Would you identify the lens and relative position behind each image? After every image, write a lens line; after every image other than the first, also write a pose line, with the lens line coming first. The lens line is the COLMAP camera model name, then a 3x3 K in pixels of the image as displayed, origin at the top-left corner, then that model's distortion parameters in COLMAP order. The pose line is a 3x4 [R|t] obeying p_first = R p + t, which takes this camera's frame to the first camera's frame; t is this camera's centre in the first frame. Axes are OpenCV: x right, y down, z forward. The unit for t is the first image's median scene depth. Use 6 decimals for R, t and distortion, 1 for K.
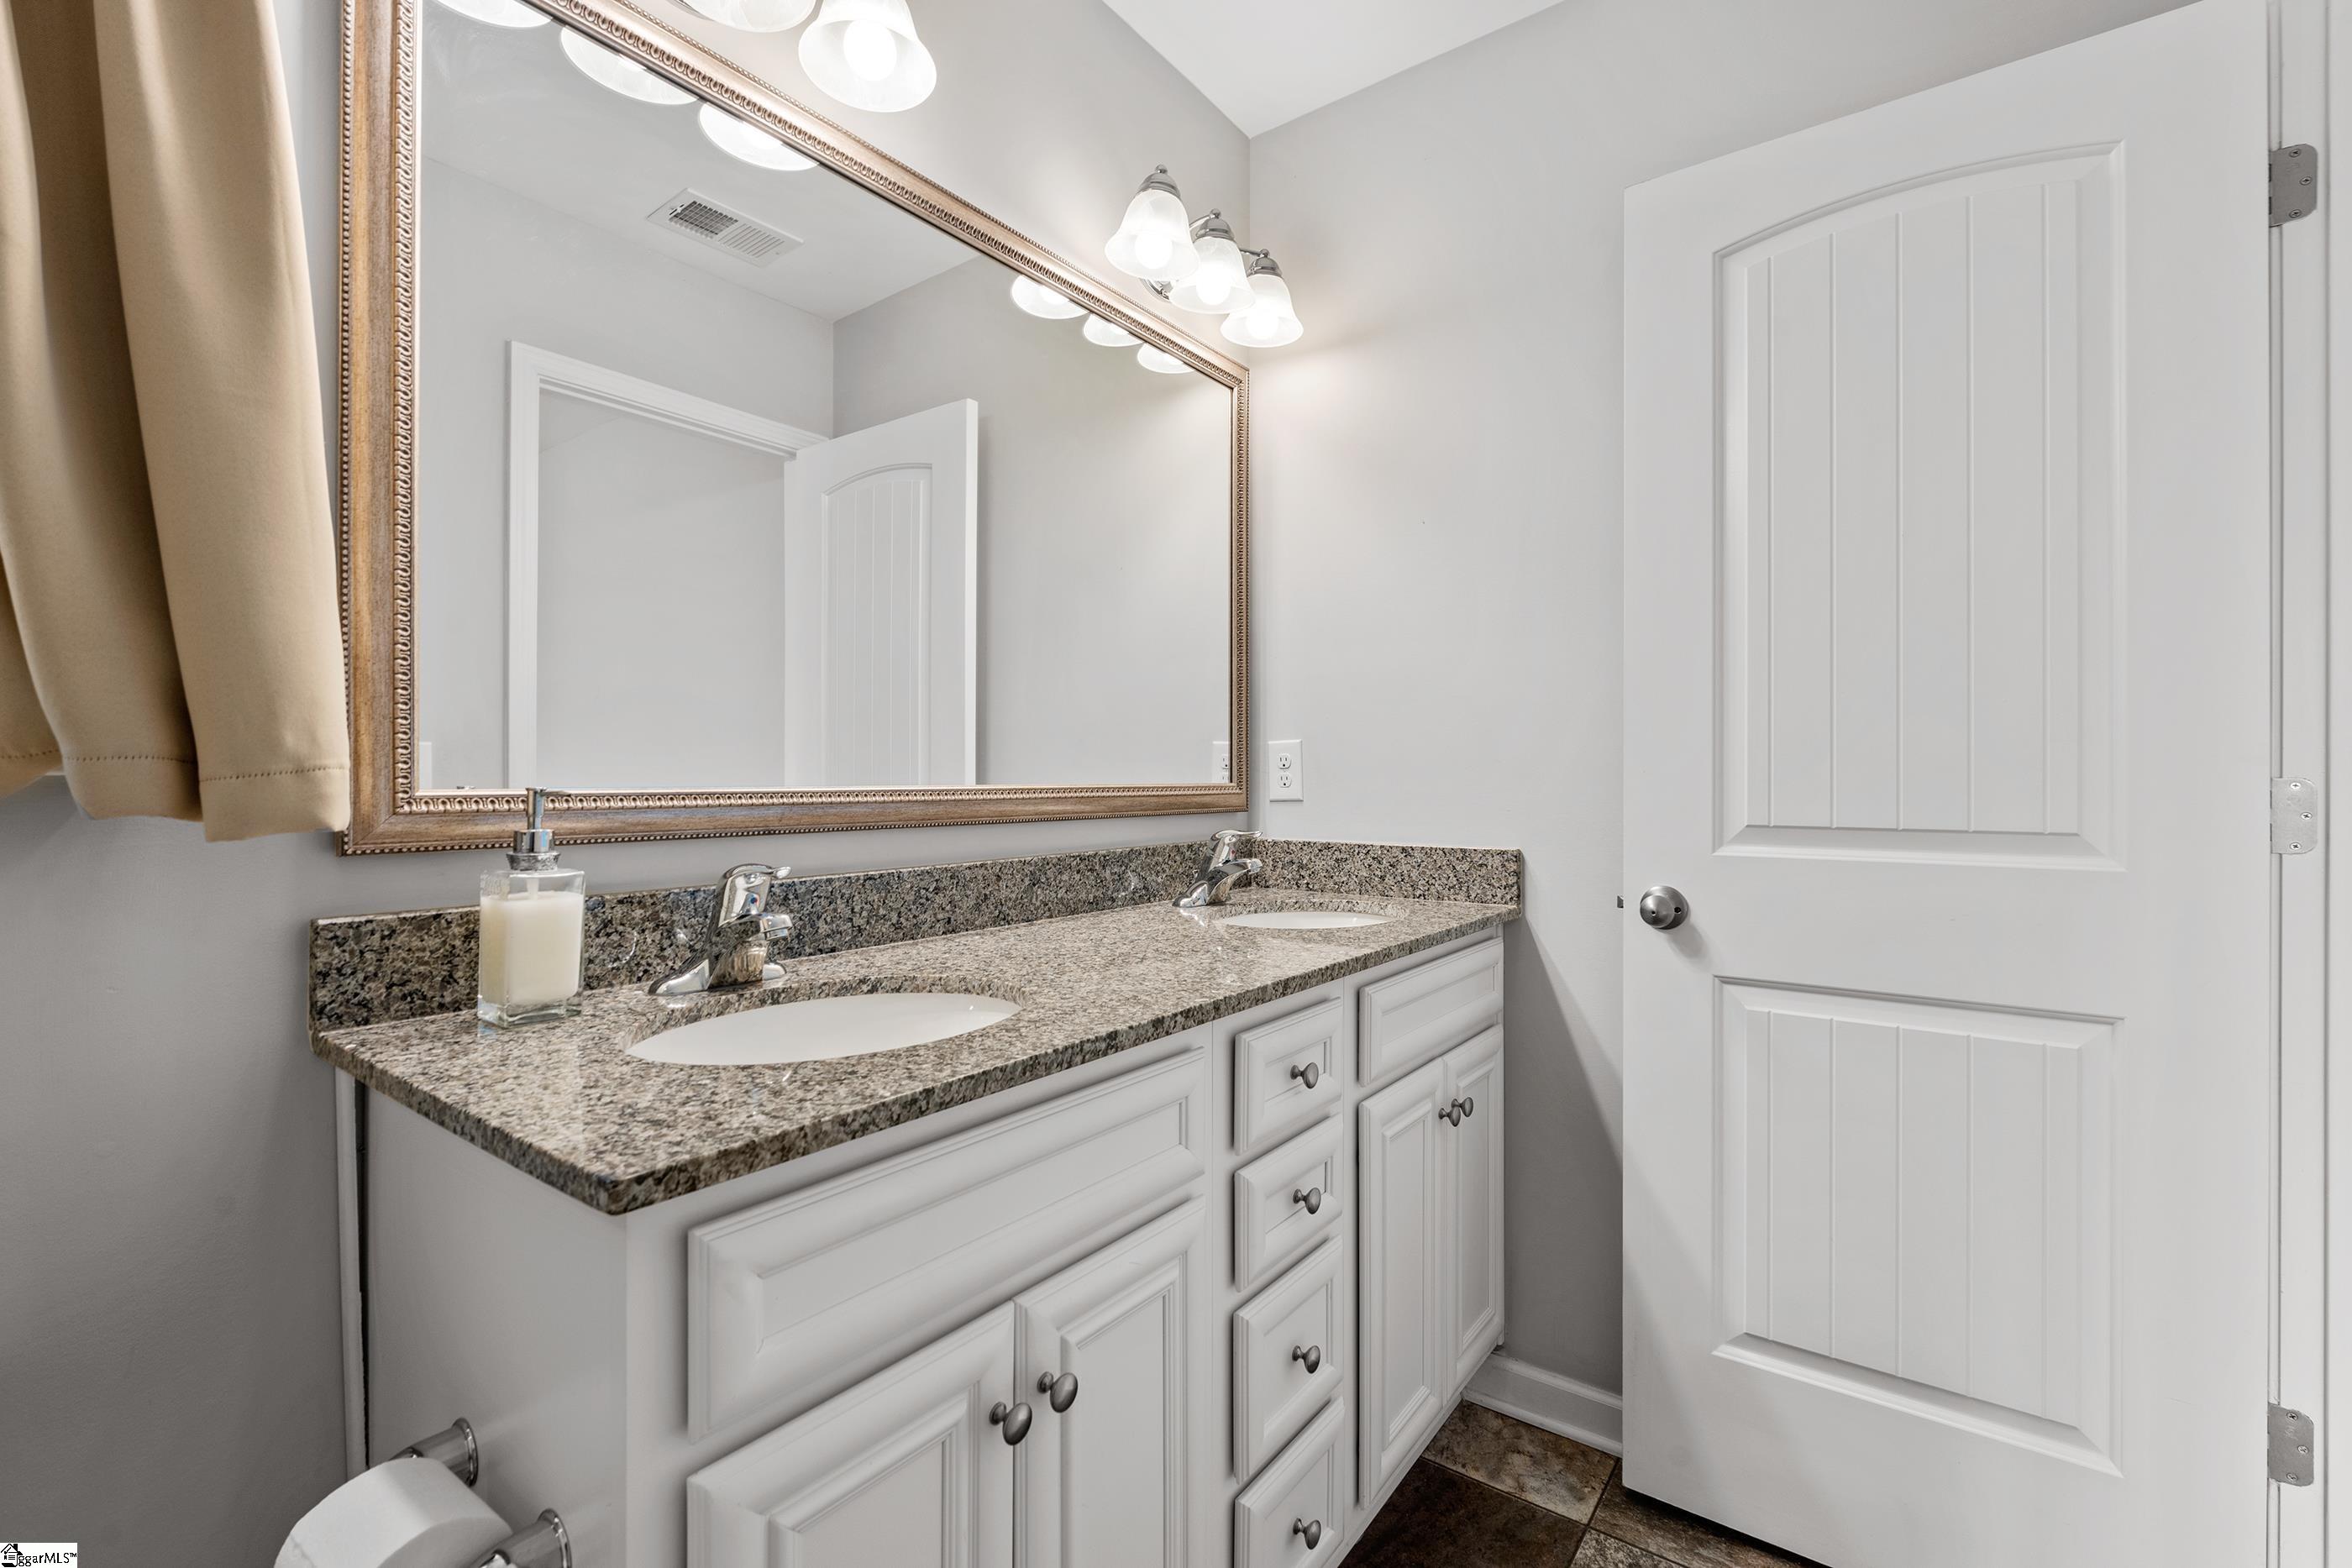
lens RADIAL K [[1023.4, 0, 1179.0], [0, 1023.4, 777.9], [0, 0, 1]] dist [-0.004843, -0.000627]
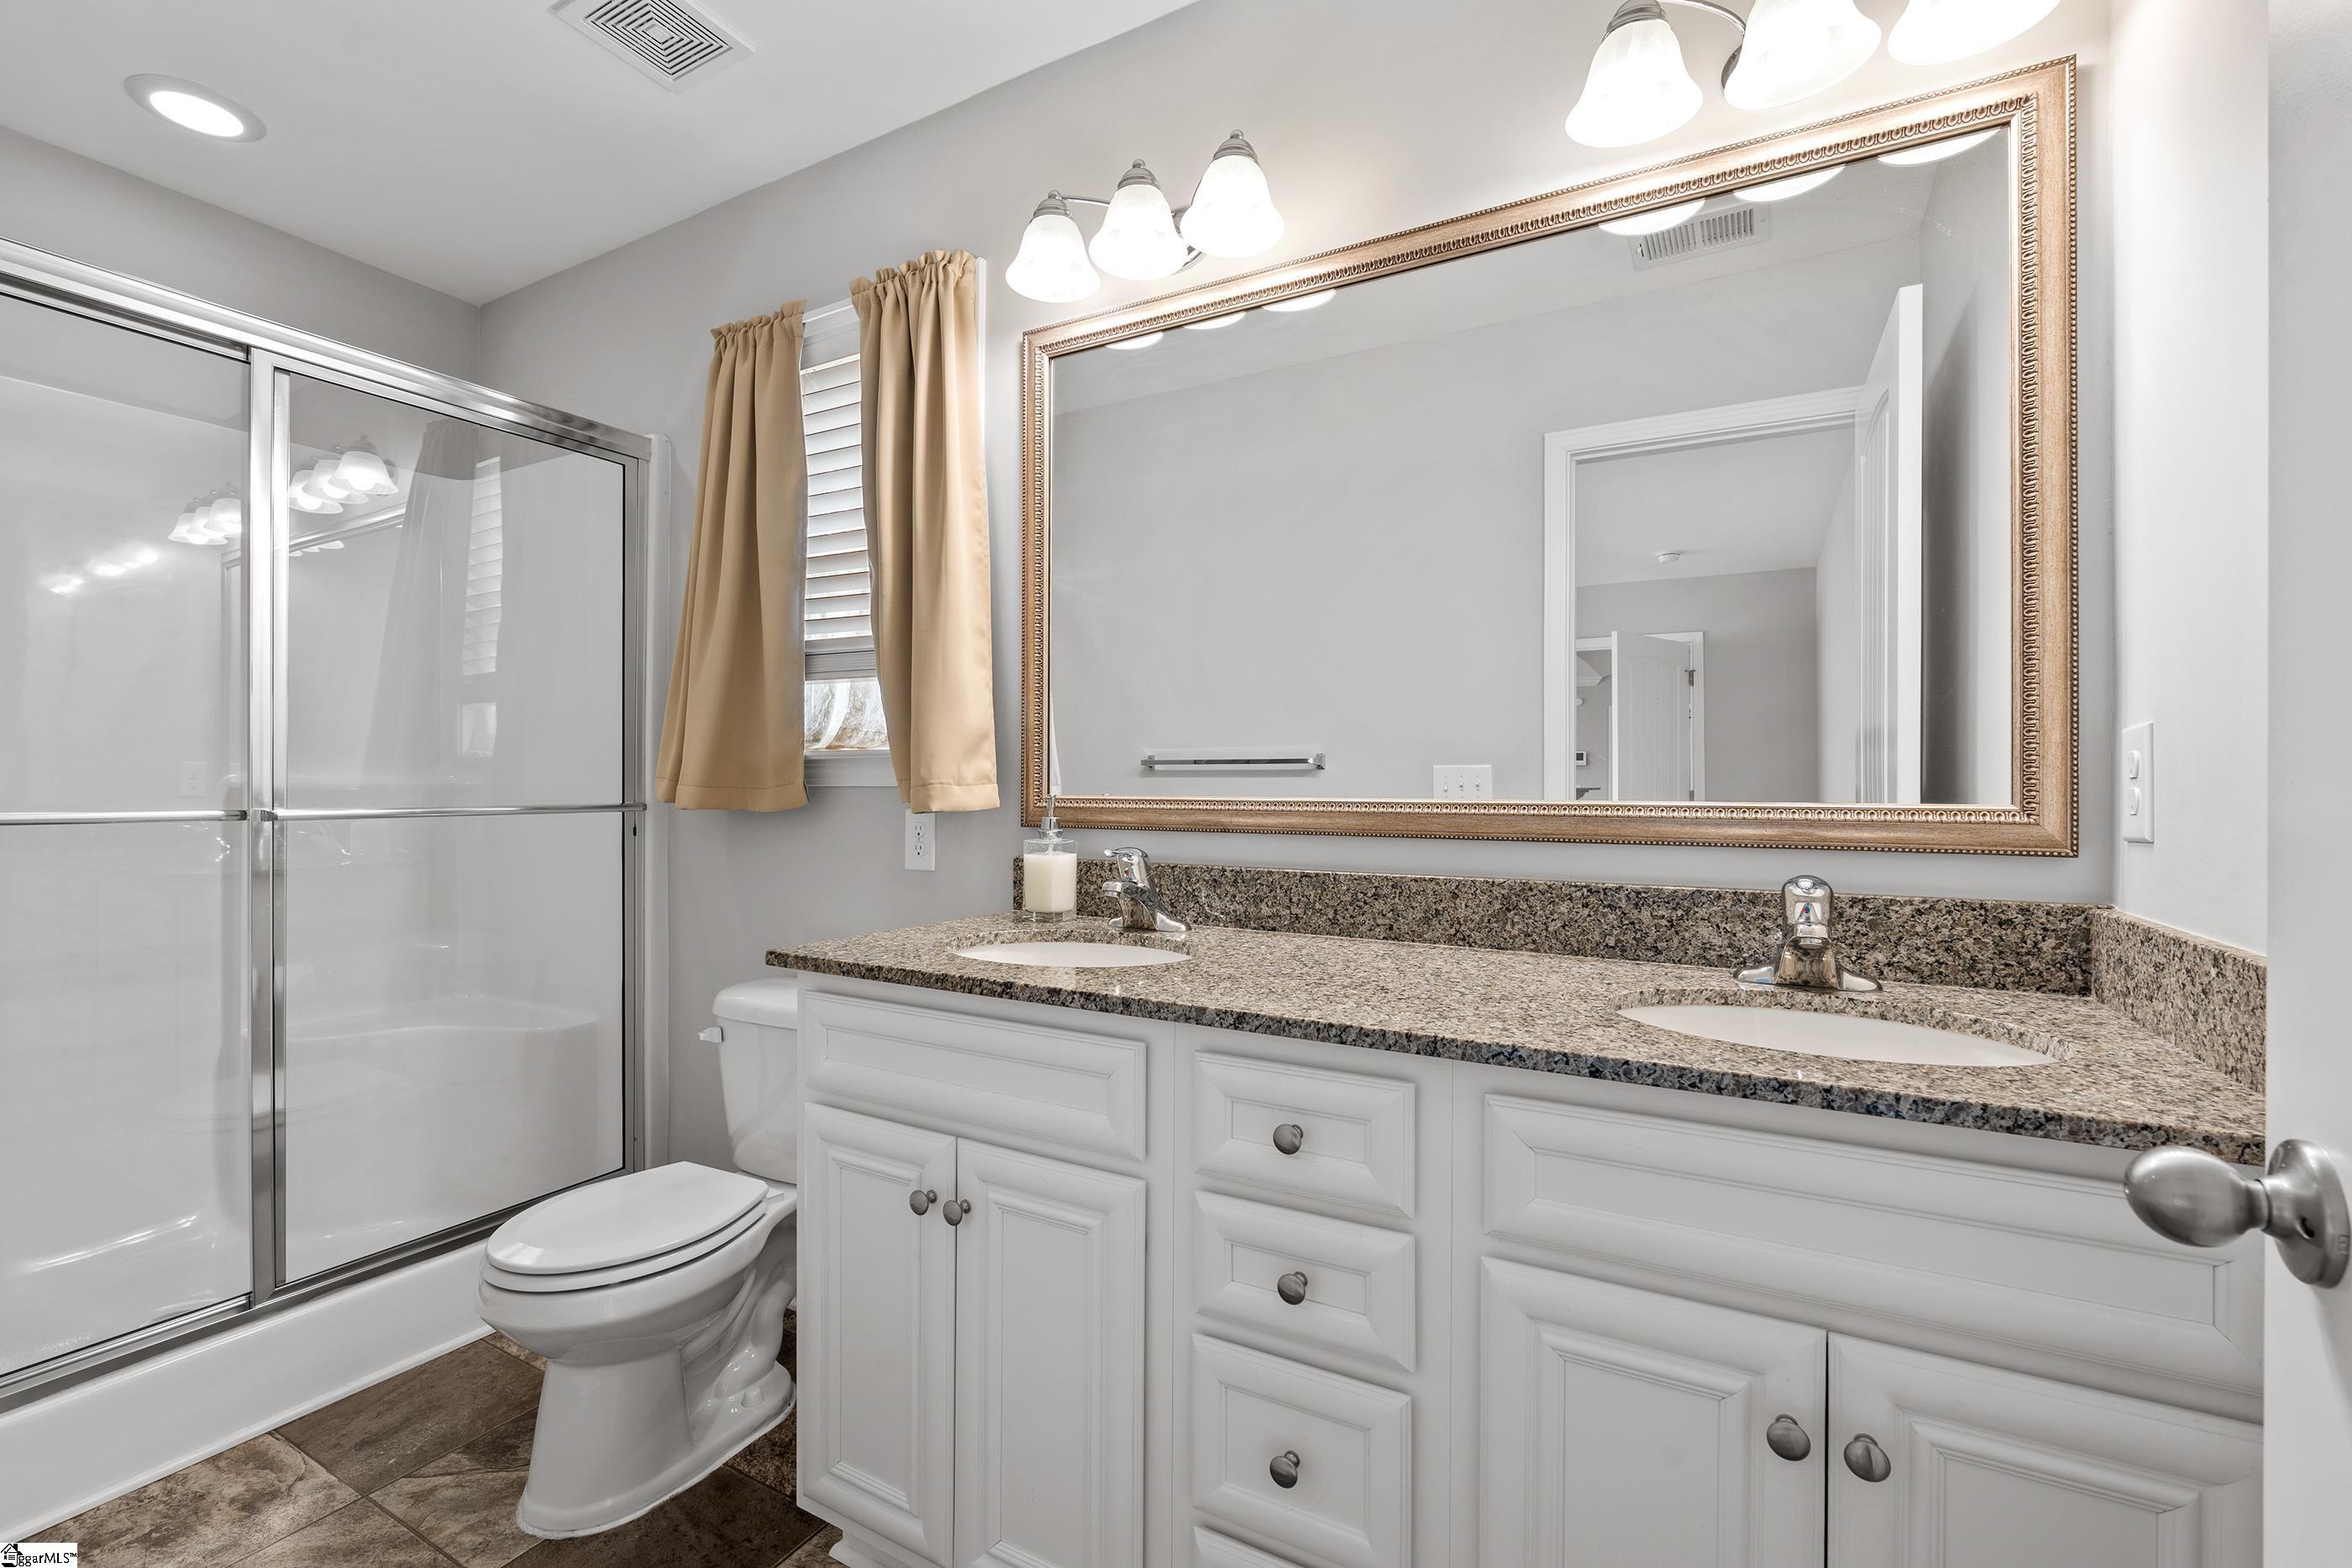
lens RADIAL K [[1023.4, 0, 1185.4], [0, 1023.4, 789.0], [0, 0, 1]] dist [-0.004843, -0.000627]
pose [[0.135155, 0.002527, -0.990821, 0.812707], [-0.007252, 0.999972, 0.001561, -0.002810], [0.990798, 0.006974, 0.135169, 0.669083]]
